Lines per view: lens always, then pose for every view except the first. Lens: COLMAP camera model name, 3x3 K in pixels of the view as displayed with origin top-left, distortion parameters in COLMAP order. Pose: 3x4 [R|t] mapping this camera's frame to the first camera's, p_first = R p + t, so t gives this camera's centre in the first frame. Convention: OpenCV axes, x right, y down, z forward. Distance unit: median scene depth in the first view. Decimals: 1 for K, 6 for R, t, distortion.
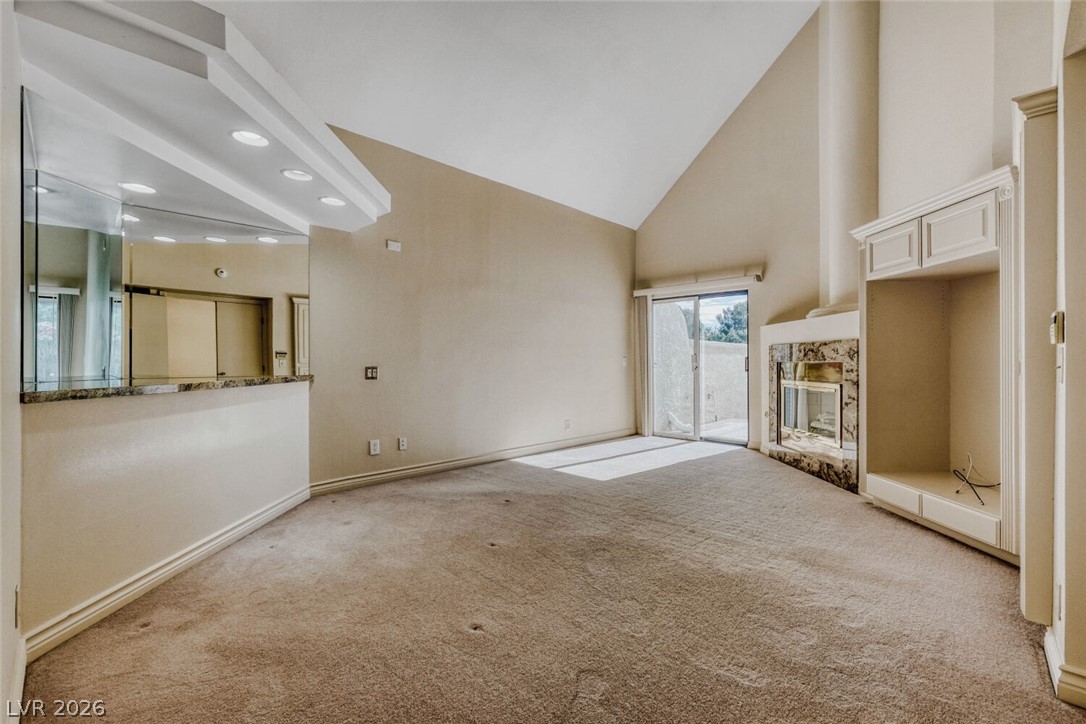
lens RADIAL K [[474.1, 0, 539.3], [0, 474.1, 356.0], [0, 0, 1]] dist [-0.001336, 0.000537]
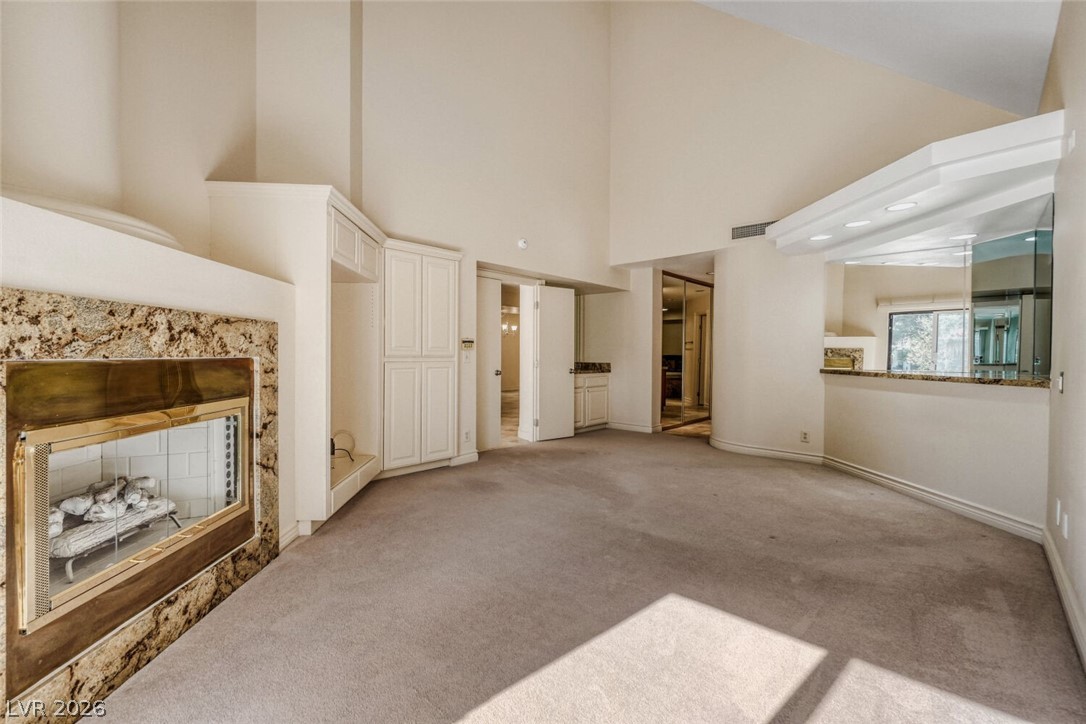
lens RADIAL K [[474.1, 0, 539.3], [0, 474.1, 356.0], [0, 0, 1]] dist [-0.001336, 0.000537]
pose [[-0.998939, -0.001284, -0.046046, 0.296664], [-0.000978, 0.999977, -0.006662, 0.013719], [0.046053, -0.006609, -0.998917, 1.497333]]
